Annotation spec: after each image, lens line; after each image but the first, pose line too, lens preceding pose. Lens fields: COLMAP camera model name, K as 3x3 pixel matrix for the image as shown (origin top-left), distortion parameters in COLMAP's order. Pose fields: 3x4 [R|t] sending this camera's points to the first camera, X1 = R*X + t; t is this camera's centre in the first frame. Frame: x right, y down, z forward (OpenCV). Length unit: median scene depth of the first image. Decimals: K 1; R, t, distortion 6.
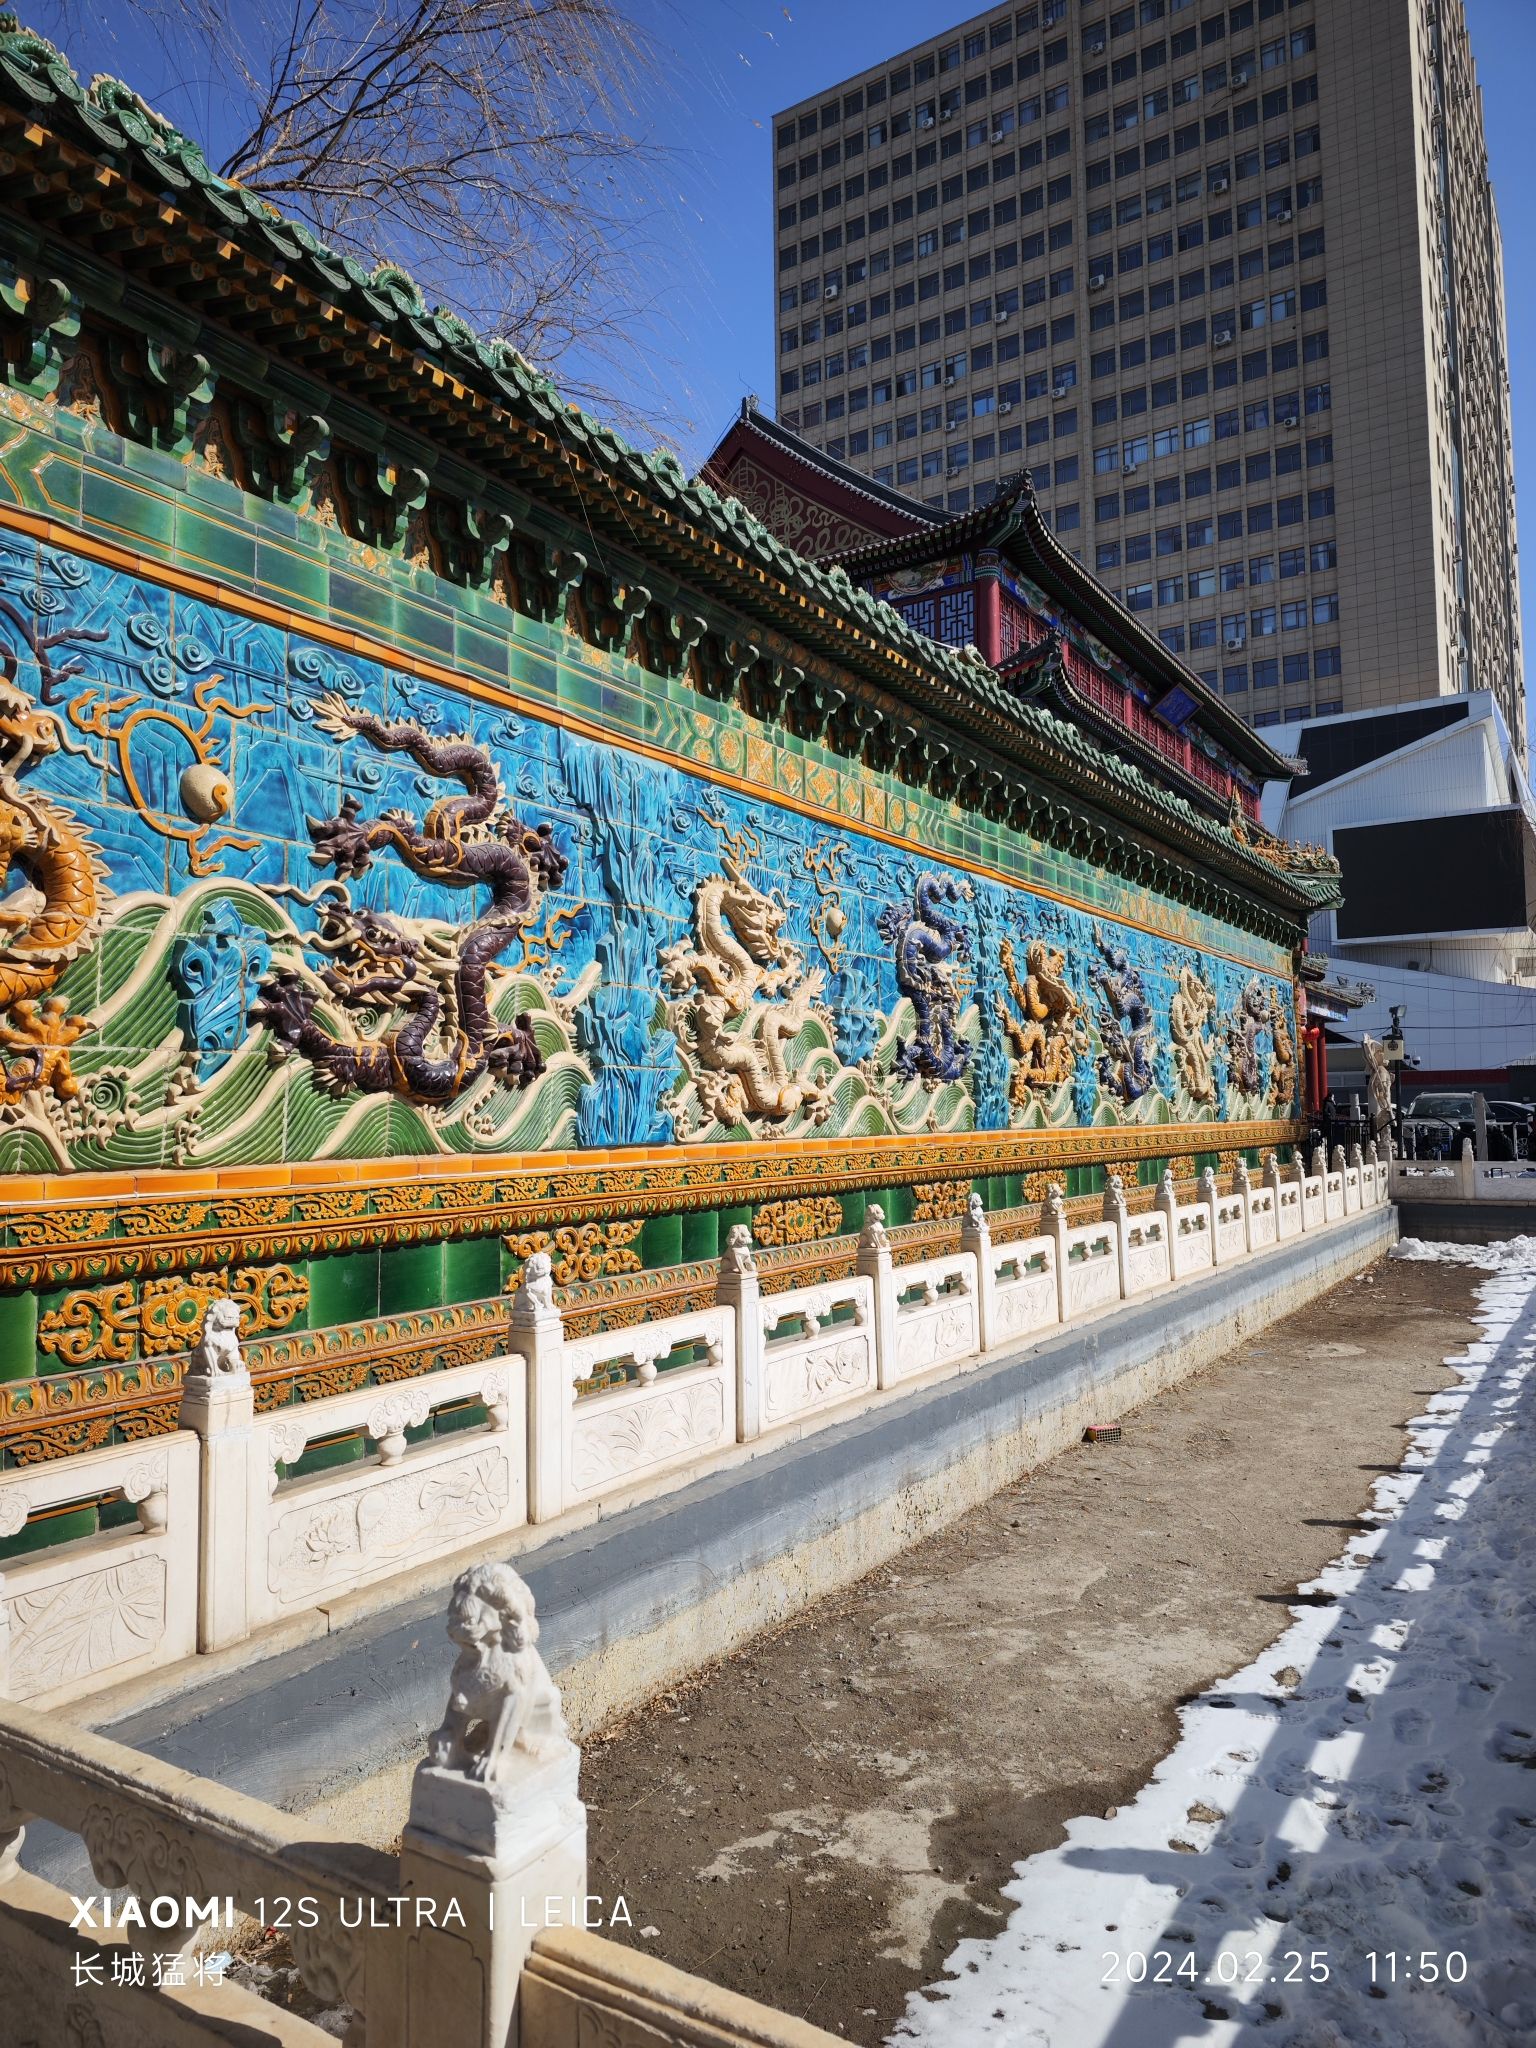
lens RADIAL K [[1377.1, 0, 797.3], [0, 1377.1, 1006.9], [0, 0, 1]] dist [0.078783, -0.068739]
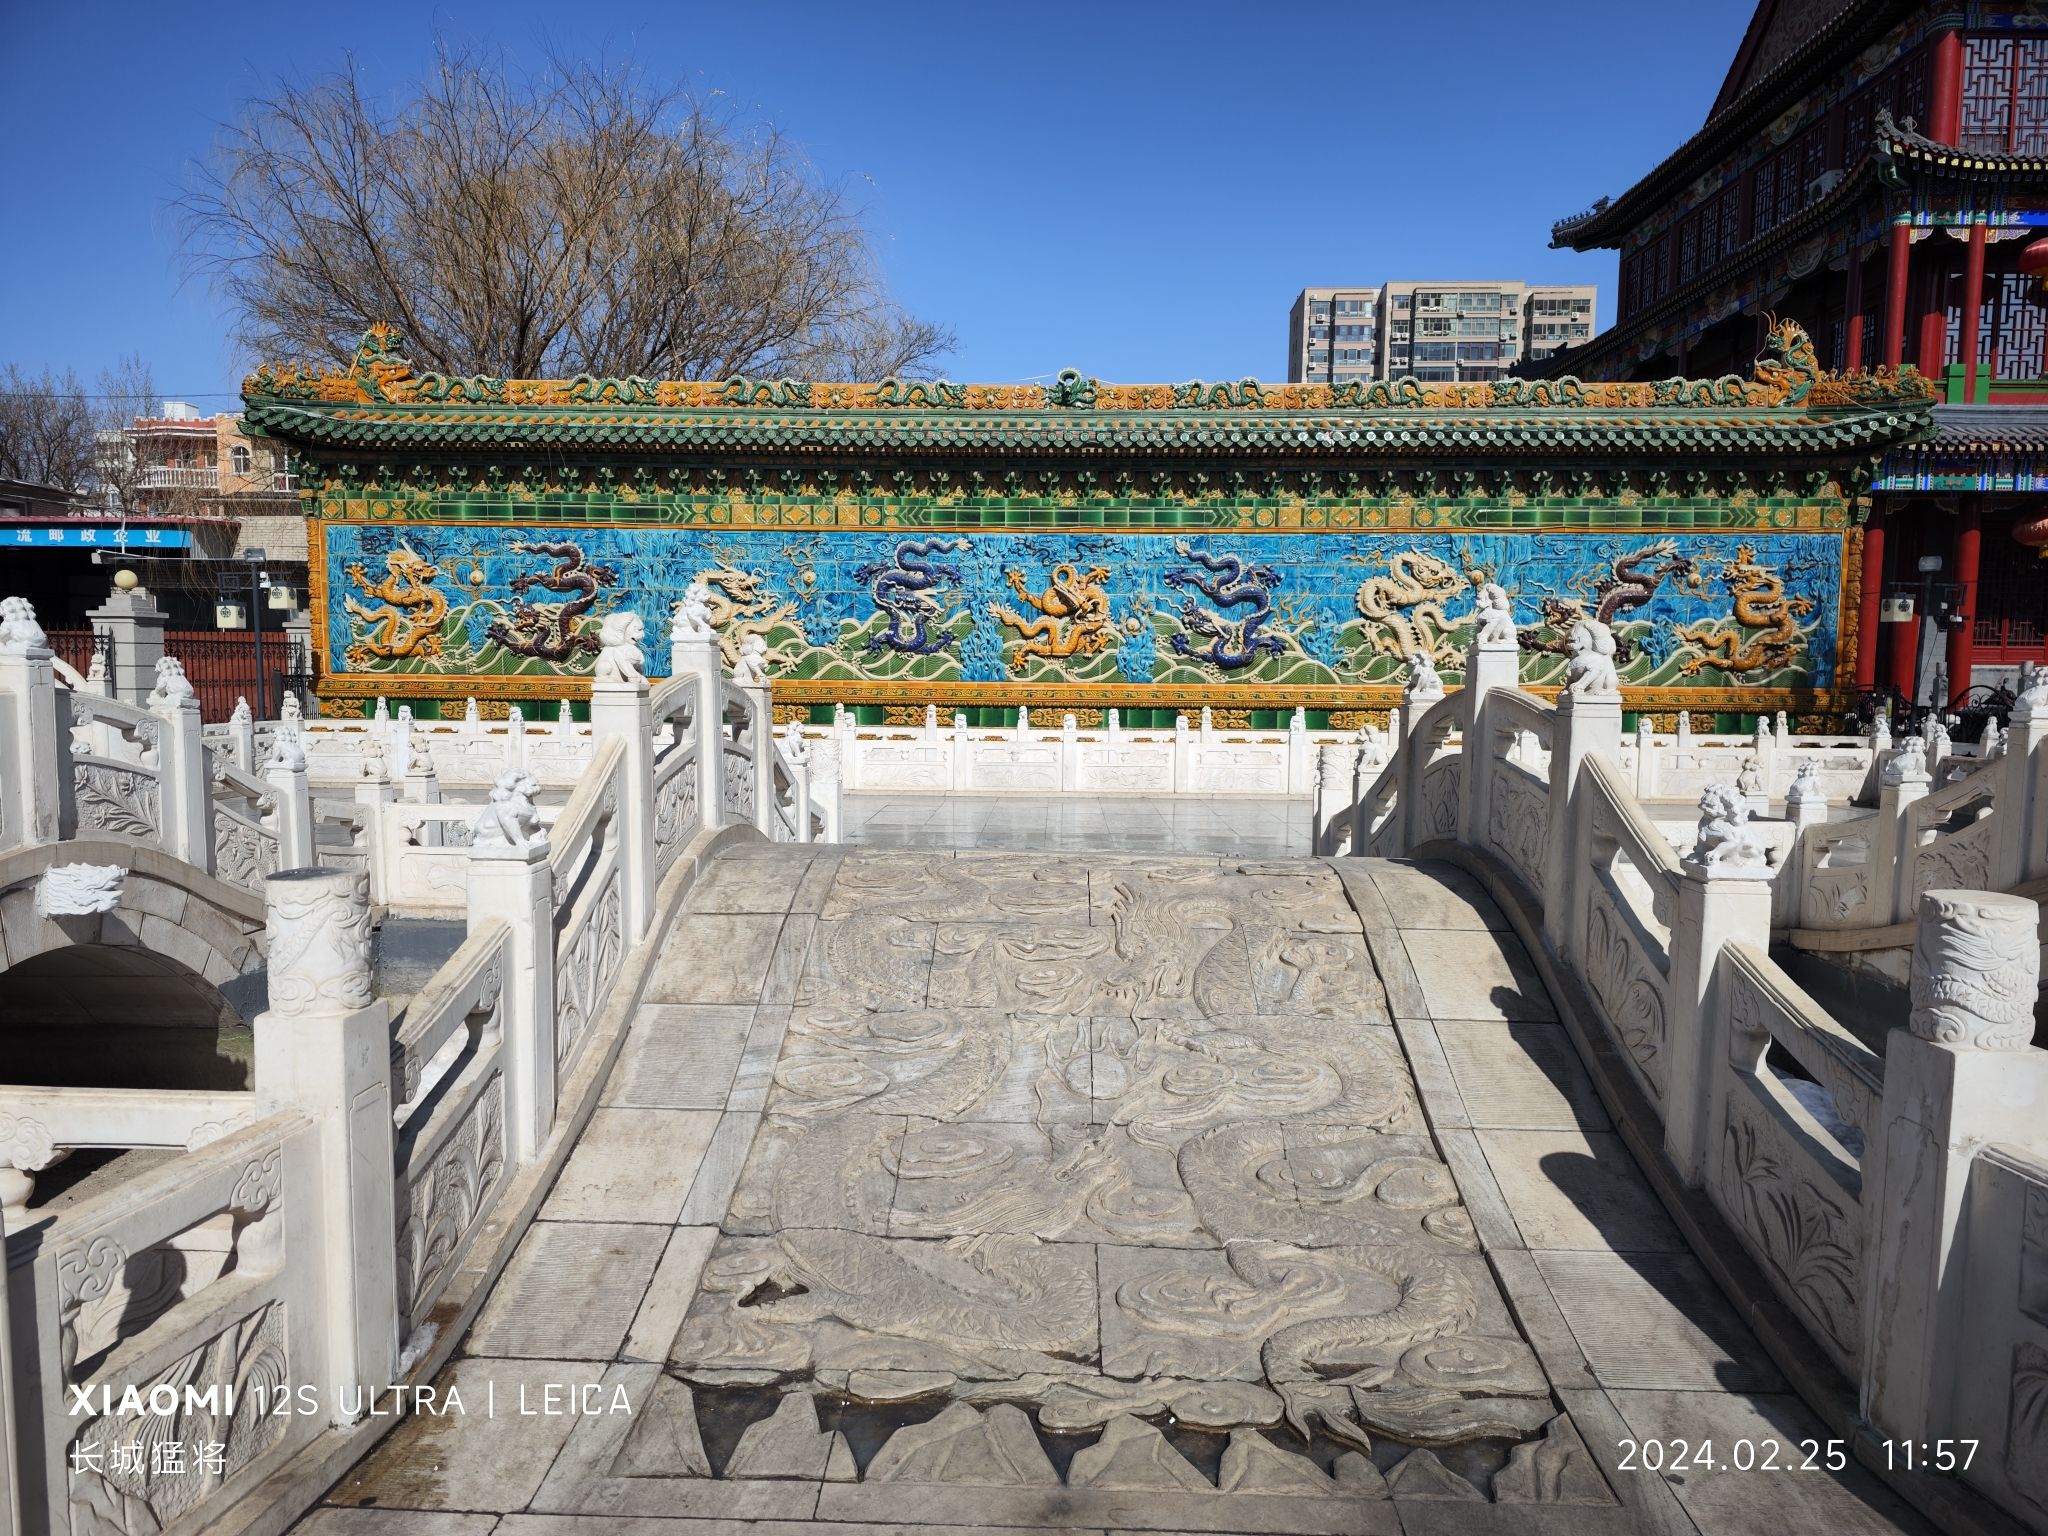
lens RADIAL K [[1377.1, 0, 999.8], [0, 1377.1, 800.7], [0, 0, 1]] dist [0.078783, -0.068739]
pose [[0.483025, 0.097827, -0.870124, 2.655484], [0.050717, 0.988945, 0.139341, -0.005819], [0.874136, -0.111435, 0.472724, 0.270590]]
